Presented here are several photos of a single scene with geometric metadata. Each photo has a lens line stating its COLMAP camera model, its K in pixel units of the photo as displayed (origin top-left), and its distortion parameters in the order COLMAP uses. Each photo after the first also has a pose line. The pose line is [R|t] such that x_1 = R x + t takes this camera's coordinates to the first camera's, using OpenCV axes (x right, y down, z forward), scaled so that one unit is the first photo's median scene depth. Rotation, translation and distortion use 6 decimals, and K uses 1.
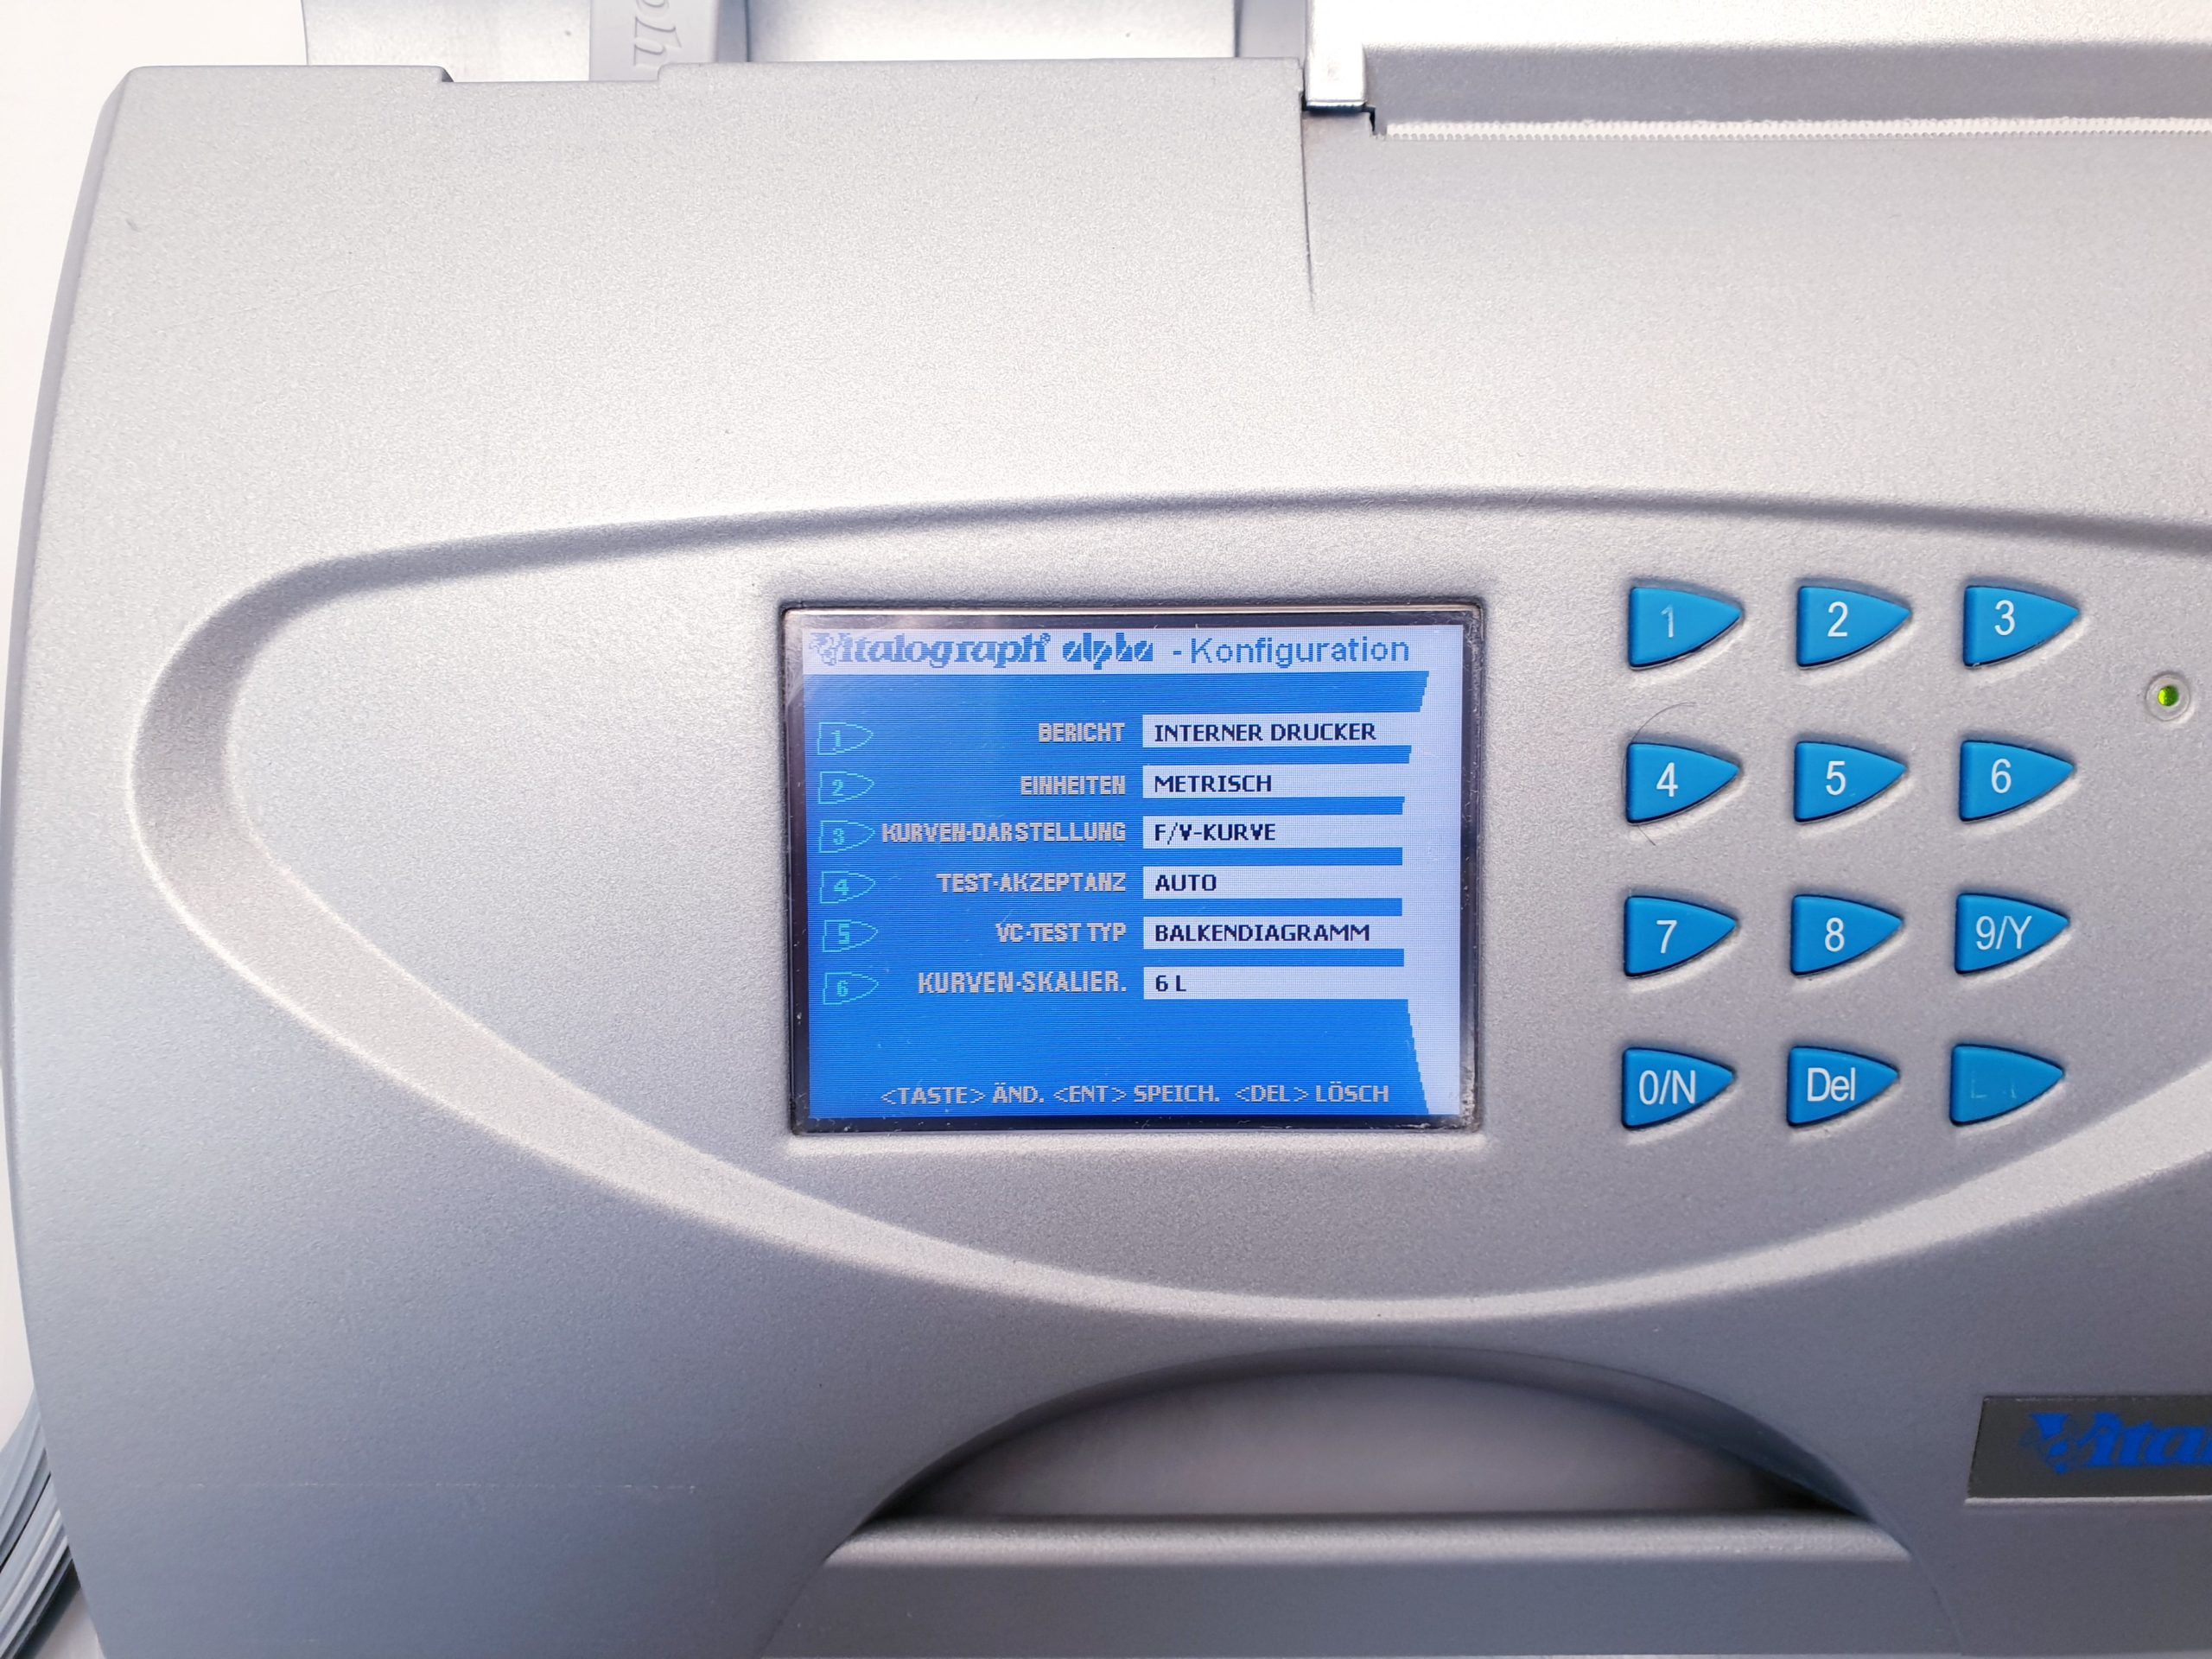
lens RADIAL K [[1715.2, 0, 1109.3], [0, 1715.2, 823.1], [0, 0, 1]] dist [-0.020075, -0.005694]
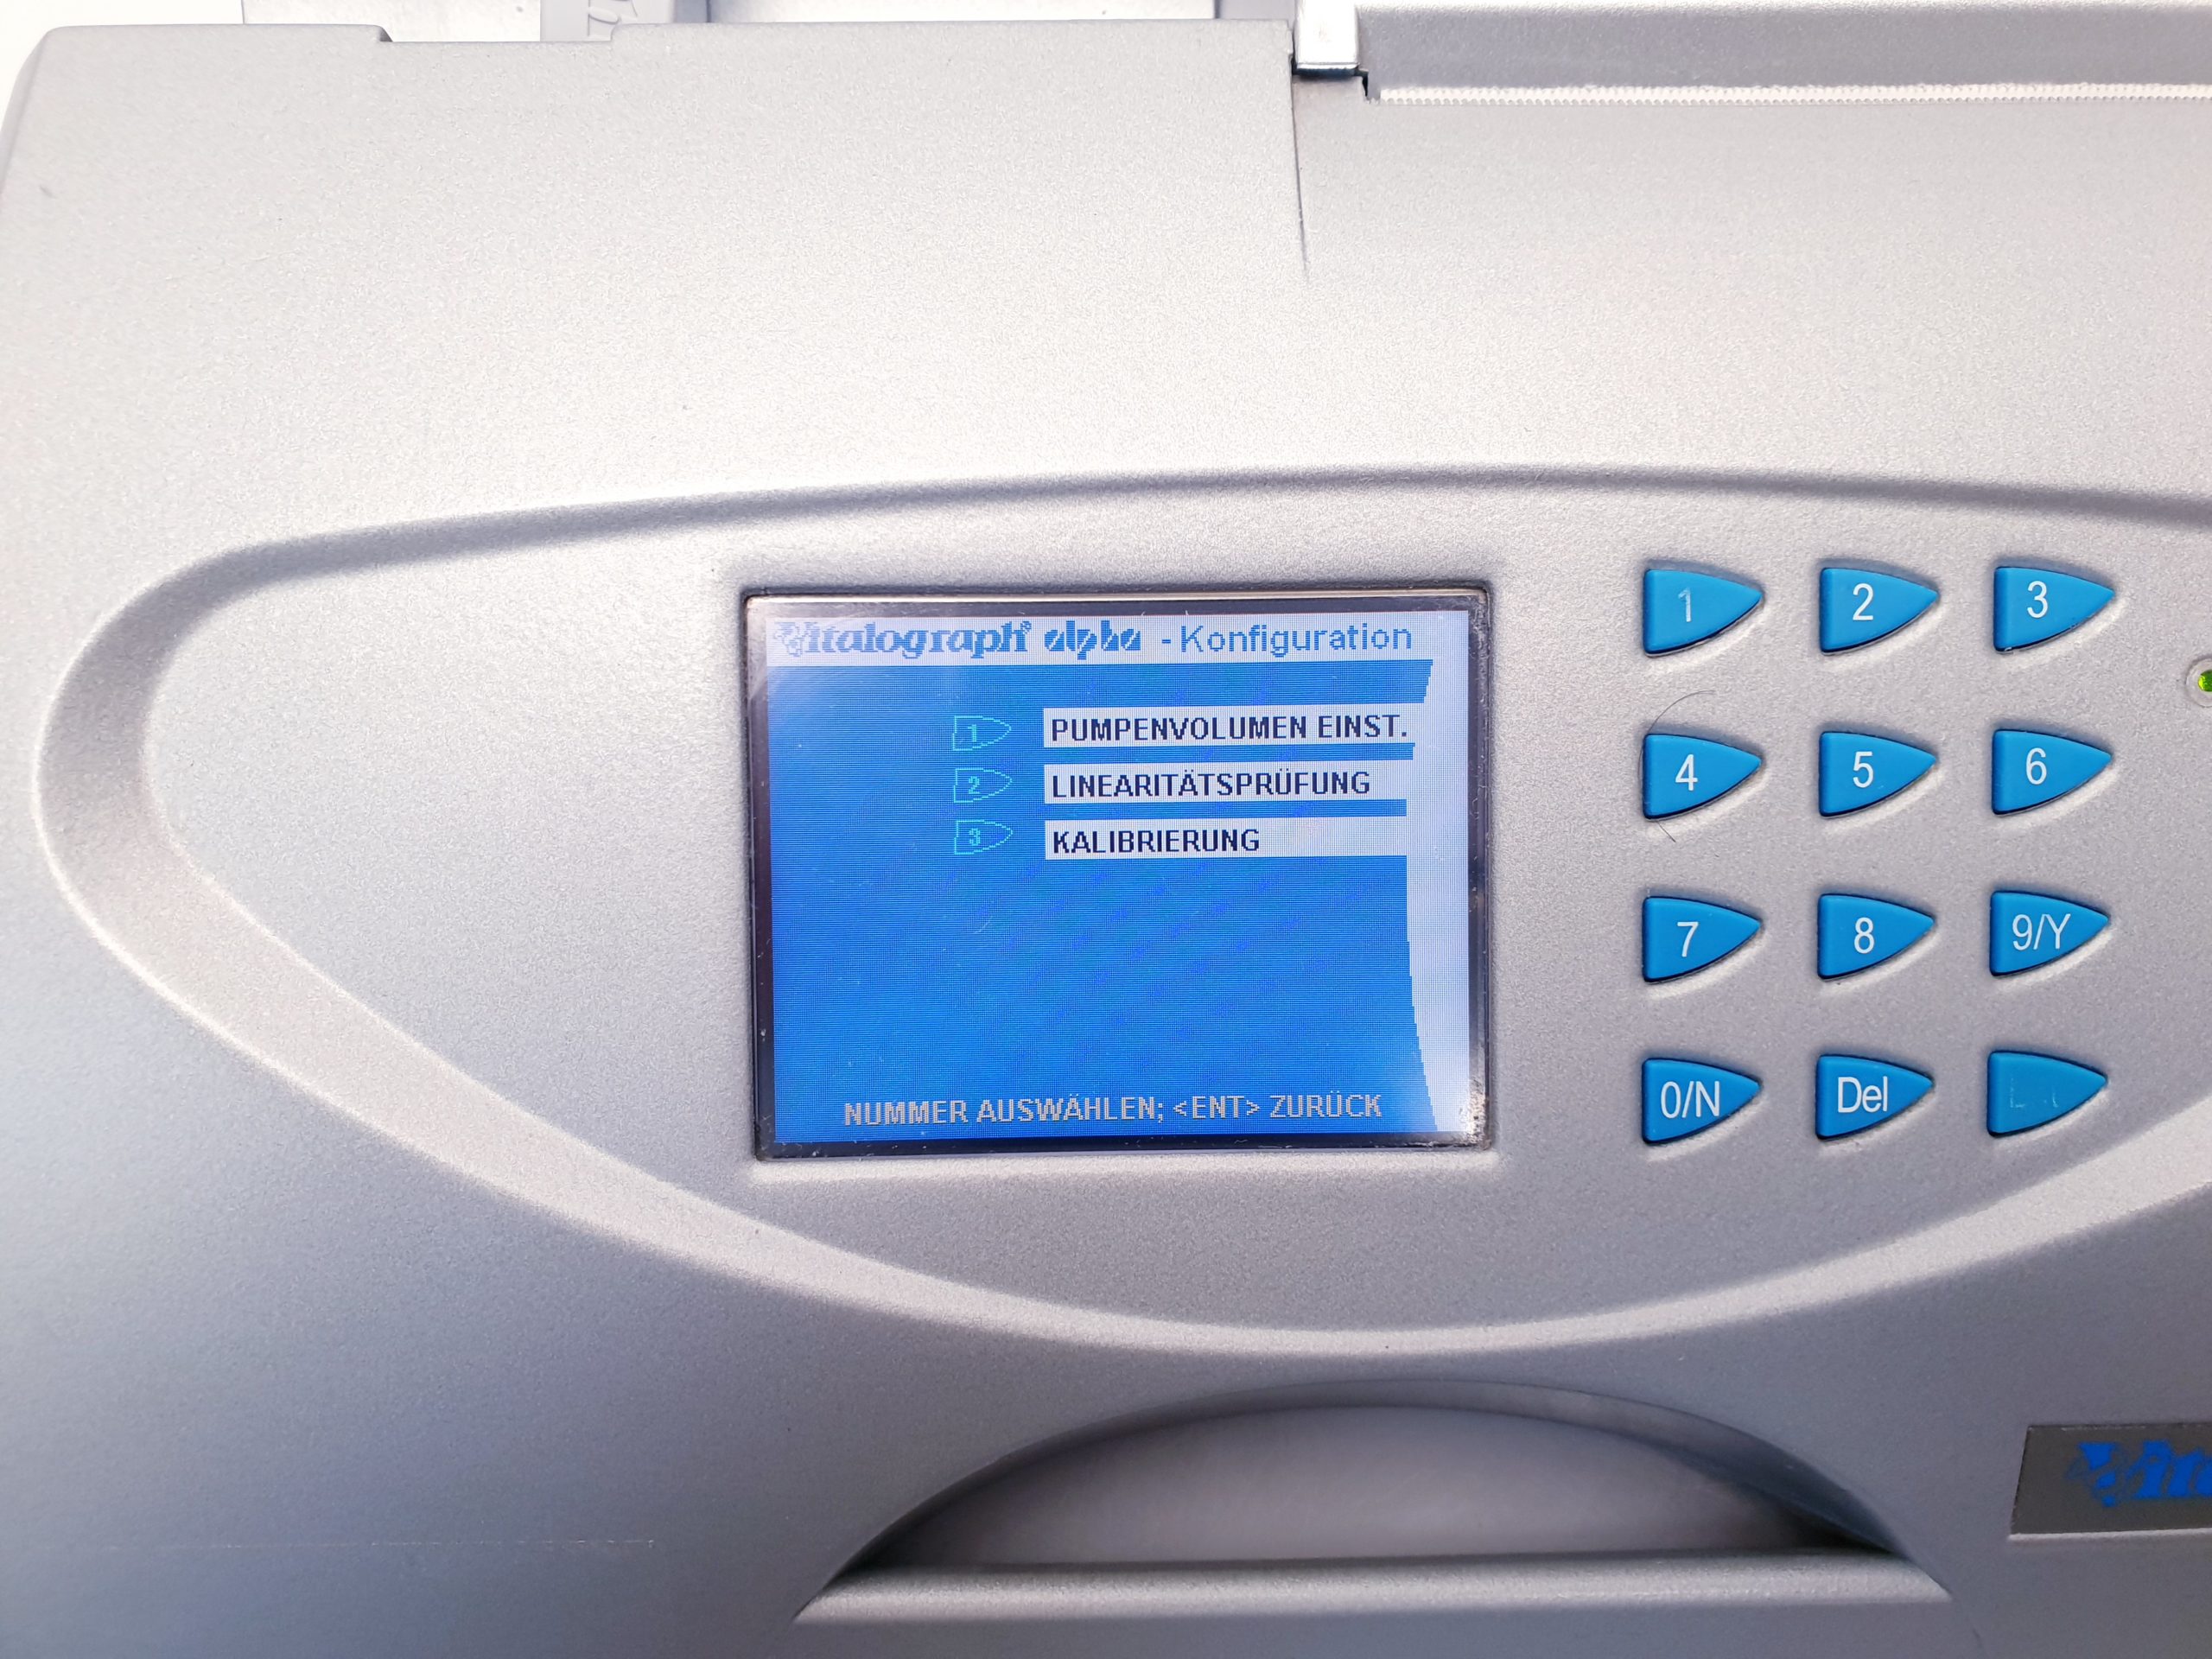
lens RADIAL K [[1716.3, 0, 1112.9], [0, 1716.3, 805.5], [0, 0, 1]] dist [-0.036301, 0.035335]
pose [[0.999795, -0.006576, 0.019159, -0.008285], [0.006980, 0.999752, -0.021127, 0.010362], [-0.019016, 0.021256, 0.999593, 0.062745]]
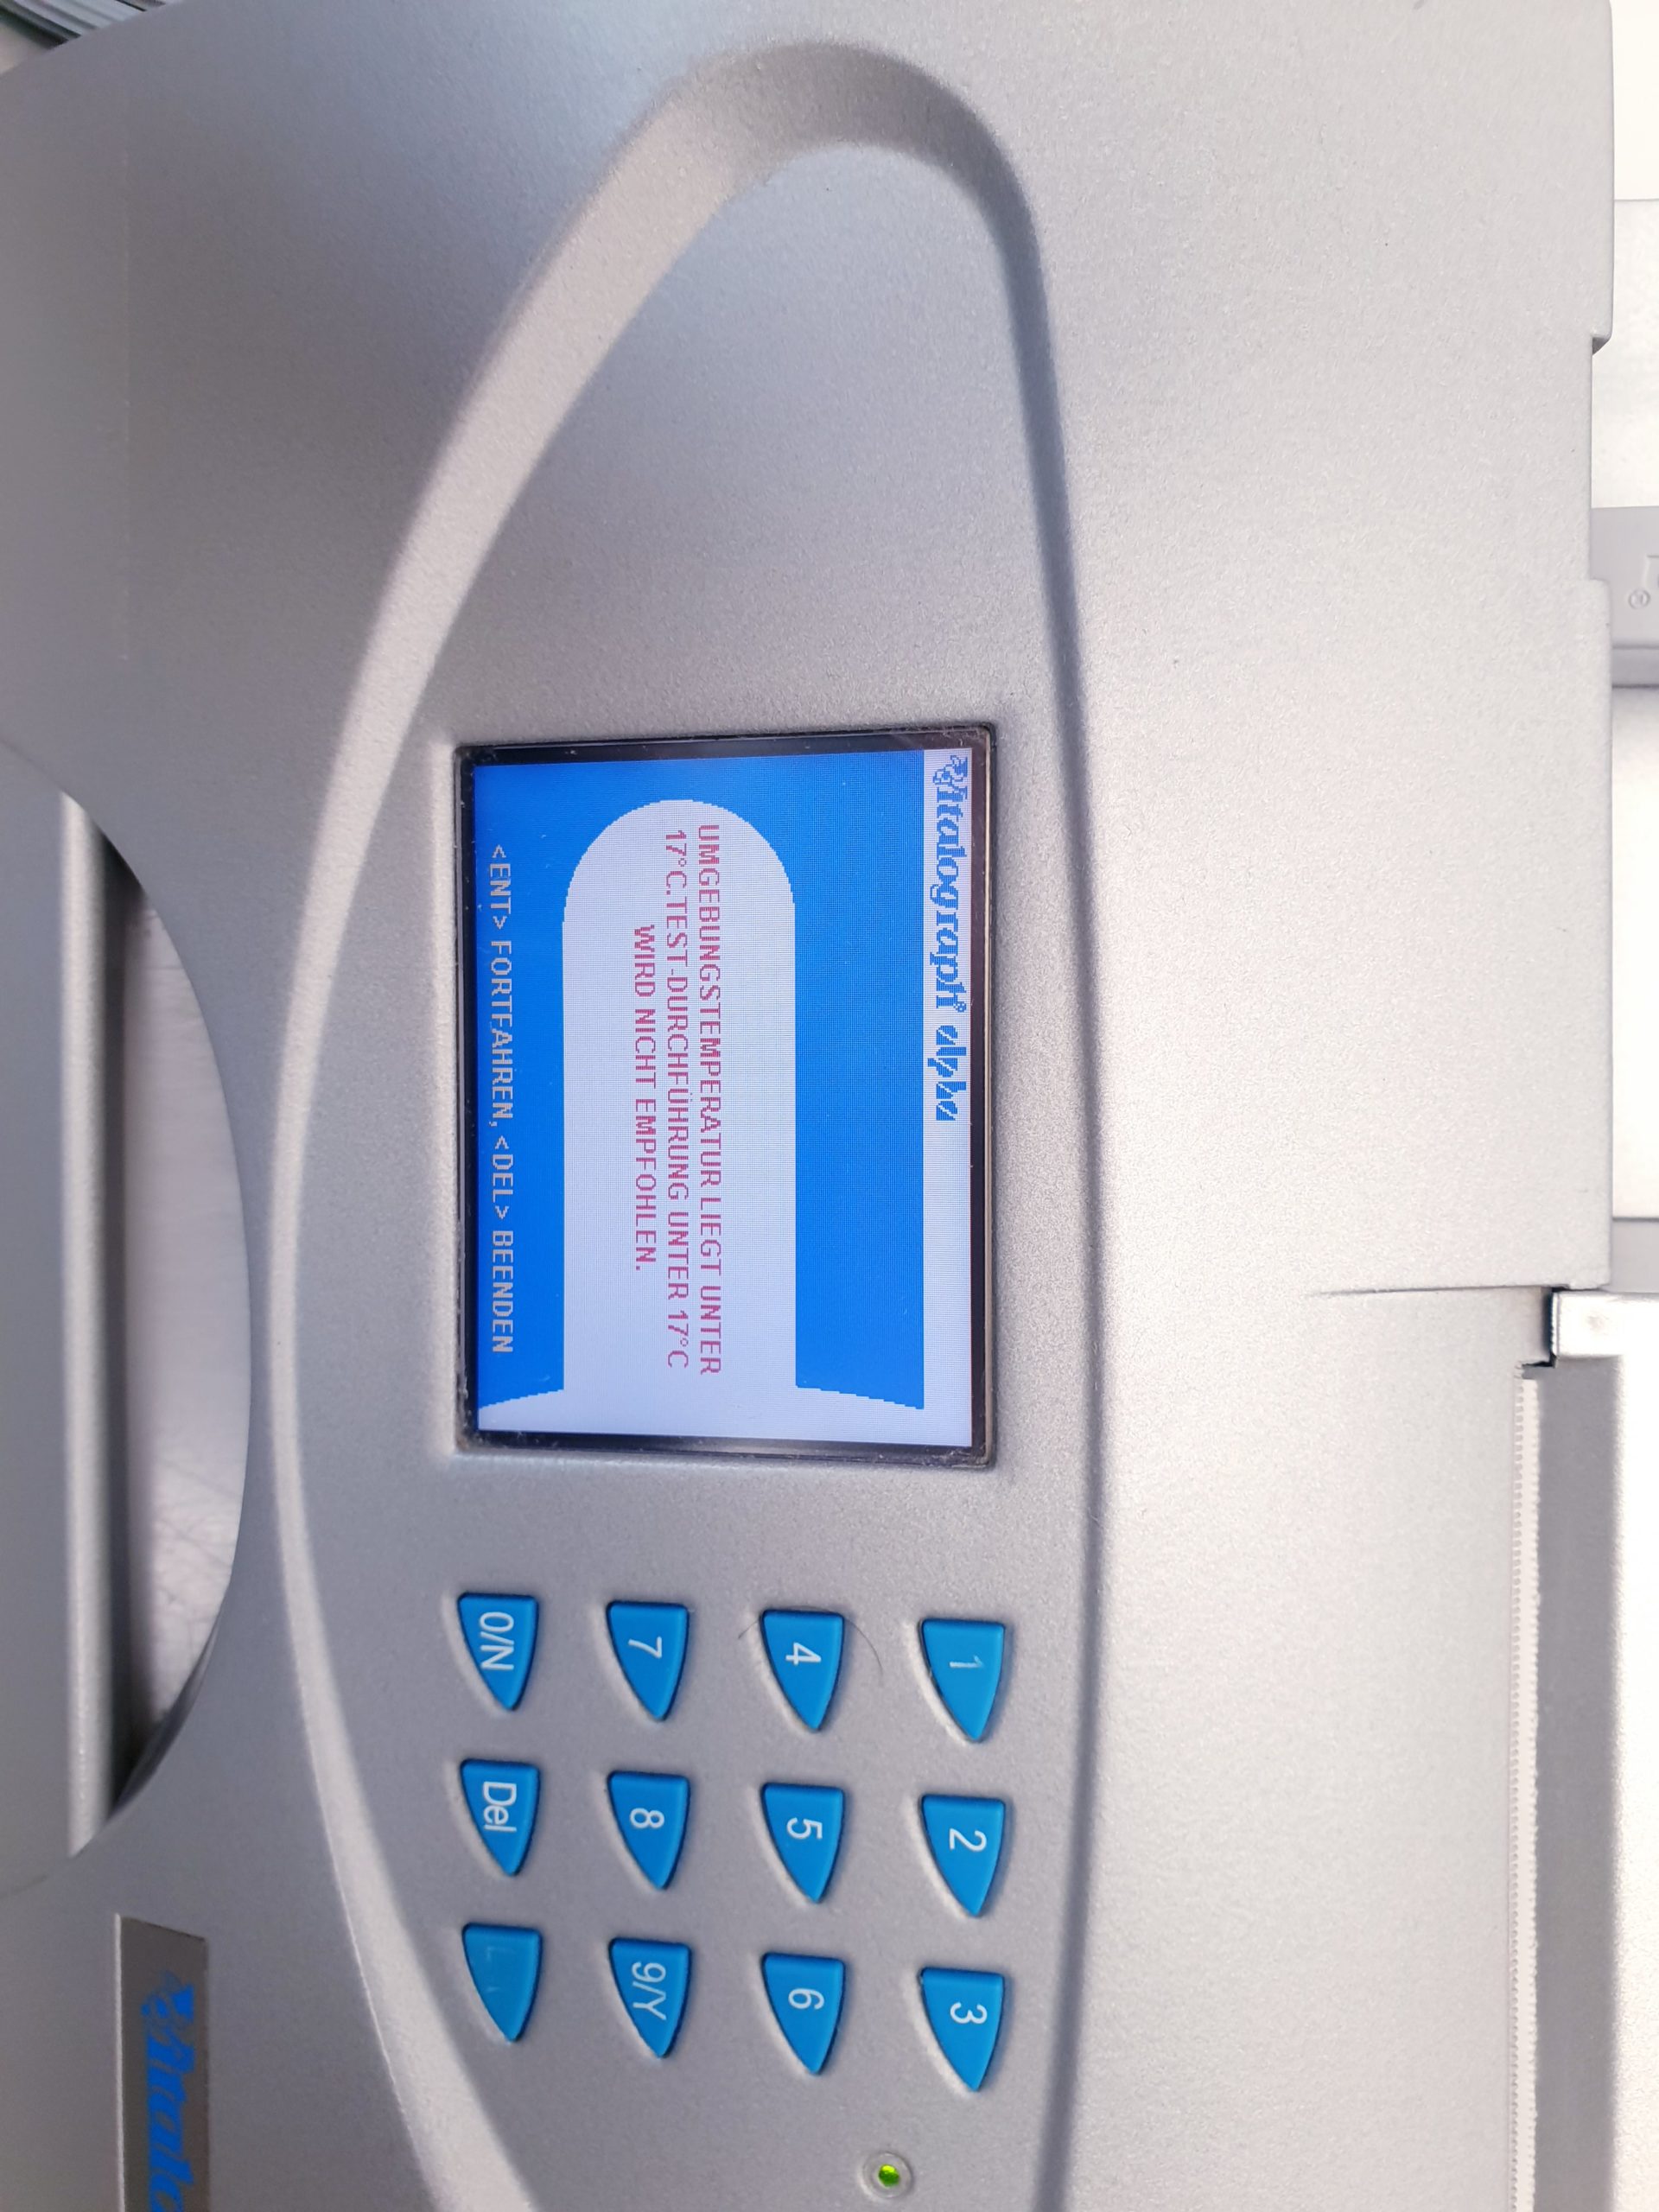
lens RADIAL K [[1715.2, 0, 825.6], [0, 1715.2, 1118.9], [0, 0, 1]] dist [-0.020075, -0.005694]
pose [[-0.003686, 0.999857, 0.016531, 0.009438], [-0.992823, -0.005635, 0.119464, -0.148630], [0.119540, -0.015972, 0.992701, 0.051195]]
